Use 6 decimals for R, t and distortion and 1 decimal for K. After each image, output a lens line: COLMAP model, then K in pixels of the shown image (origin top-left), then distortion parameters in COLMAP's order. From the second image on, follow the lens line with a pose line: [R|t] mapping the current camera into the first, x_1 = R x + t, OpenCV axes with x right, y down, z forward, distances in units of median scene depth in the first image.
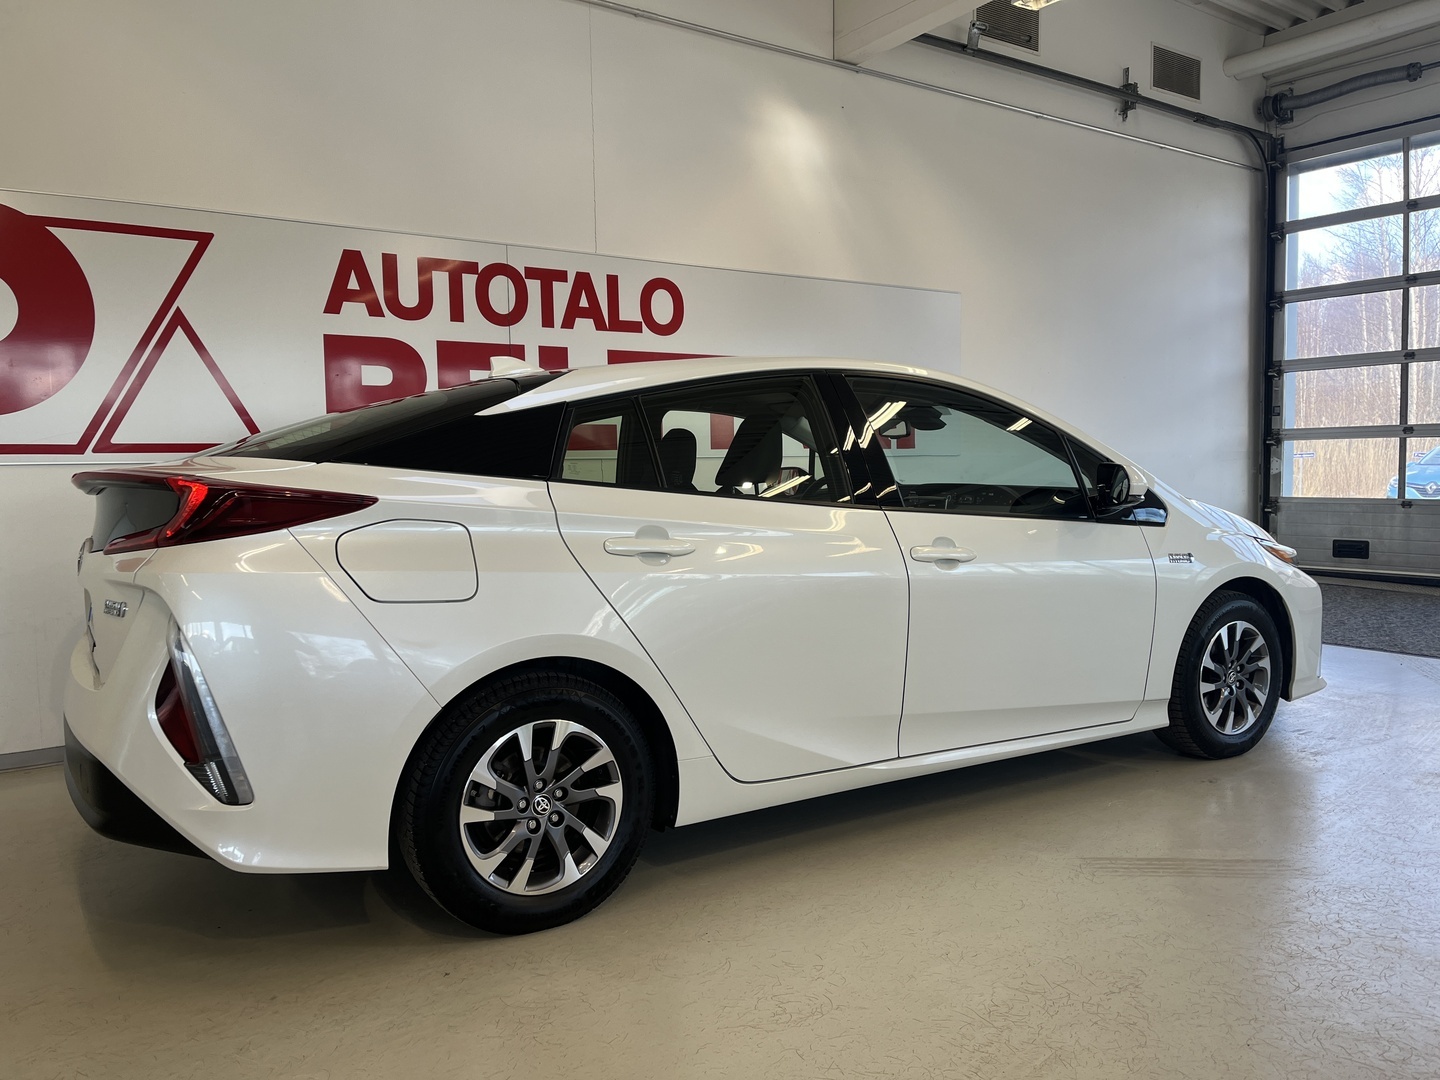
lens RADIAL K [[1119.6, 0, 734.4], [0, 1119.6, 527.8], [0, 0, 1]] dist [0.061645, -0.097590]
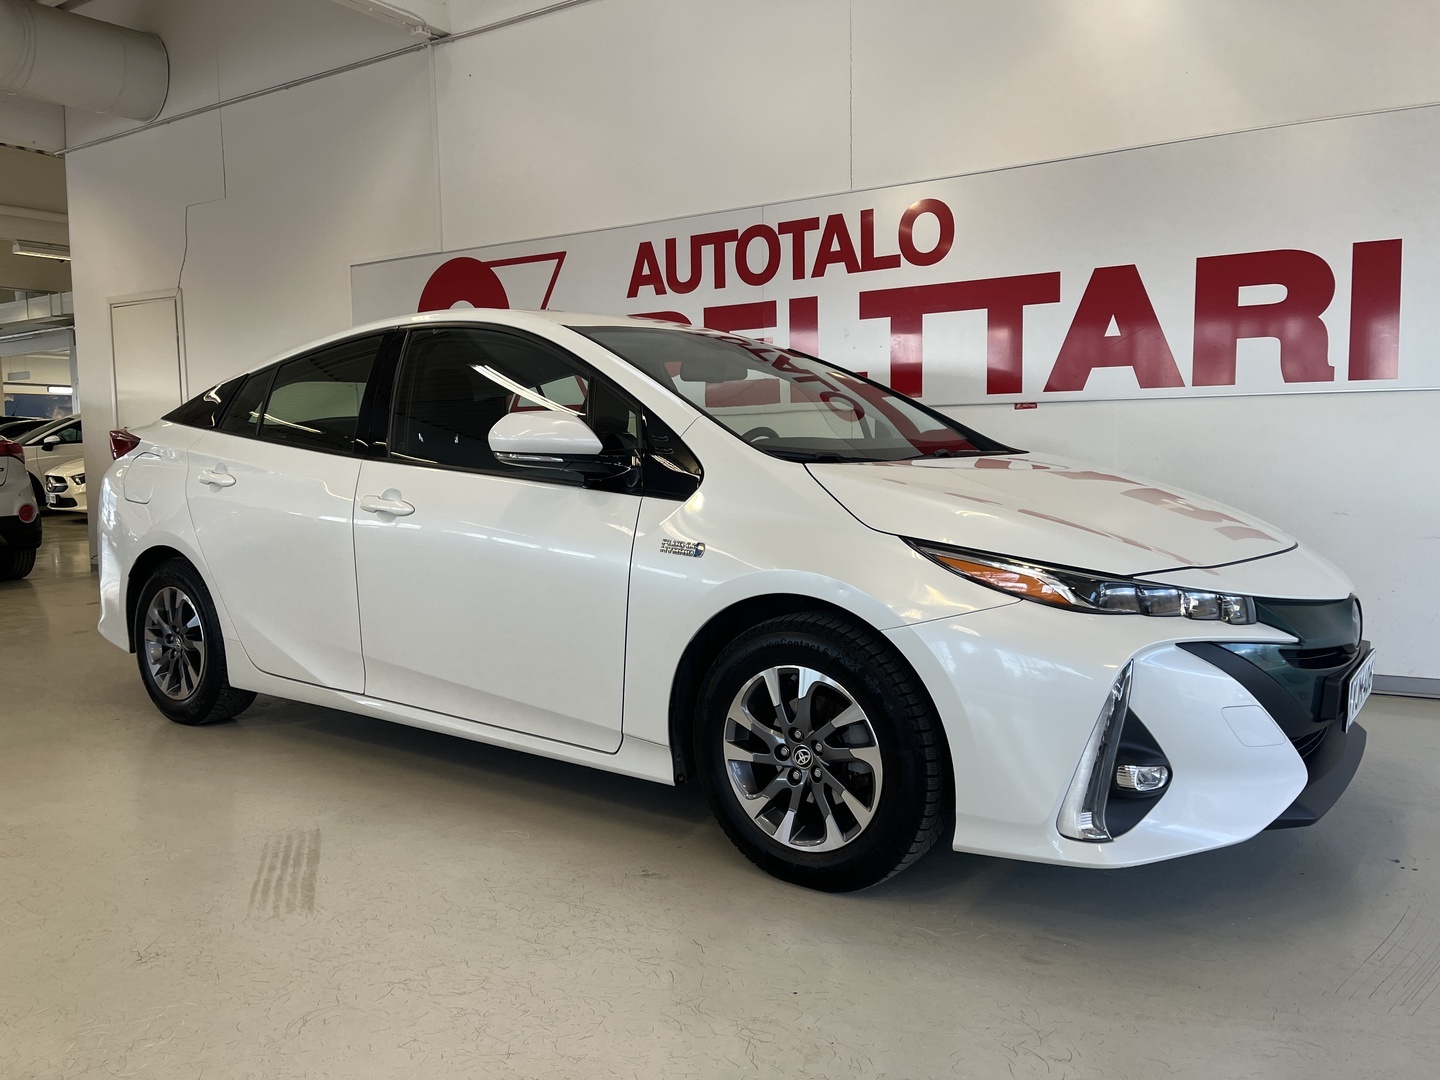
lens RADIAL K [[1119.6, 0, 699.8], [0, 1119.6, 533.5], [0, 0, 1]] dist [0.061645, -0.097590]
pose [[0.351882, 0.087902, -0.931908, 0.920431], [-0.043623, 0.996039, 0.077479, -0.031669], [0.935027, 0.013389, 0.354323, 0.686406]]
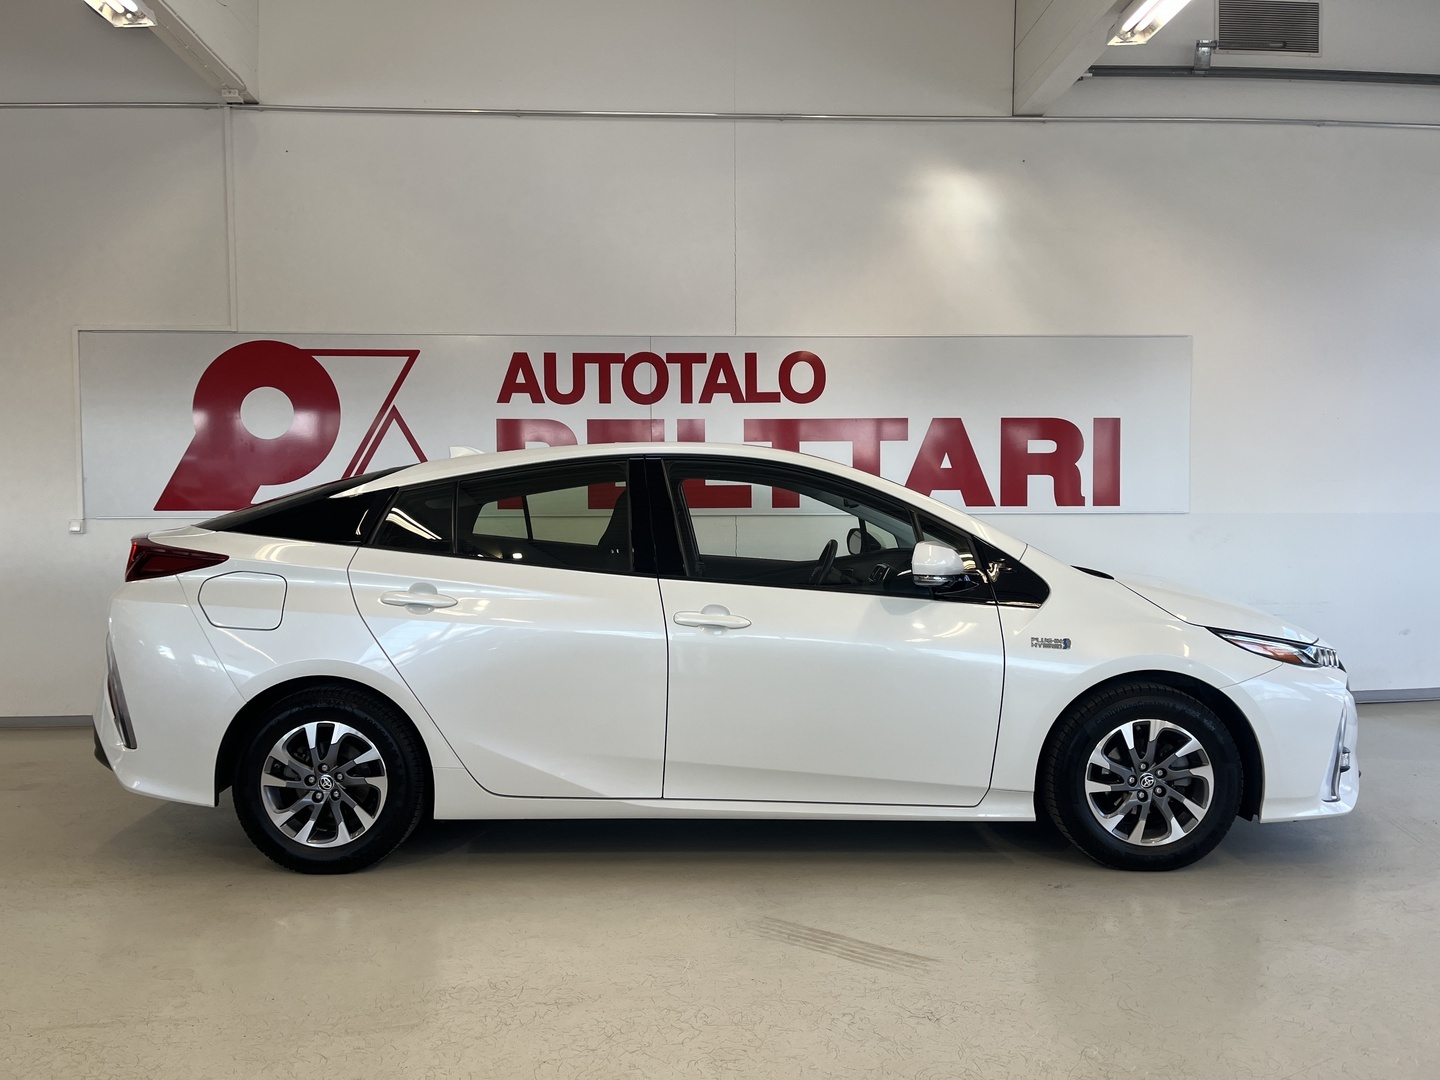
lens RADIAL K [[1119.6, 0, 714.2], [0, 1119.6, 538.3], [0, 0, 1]] dist [0.061645, -0.097590]
pose [[0.843547, 0.029922, -0.536221, 0.587535], [-0.040498, 0.999148, -0.007956, -0.037231], [0.535526, 0.028427, 0.844040, 0.050256]]
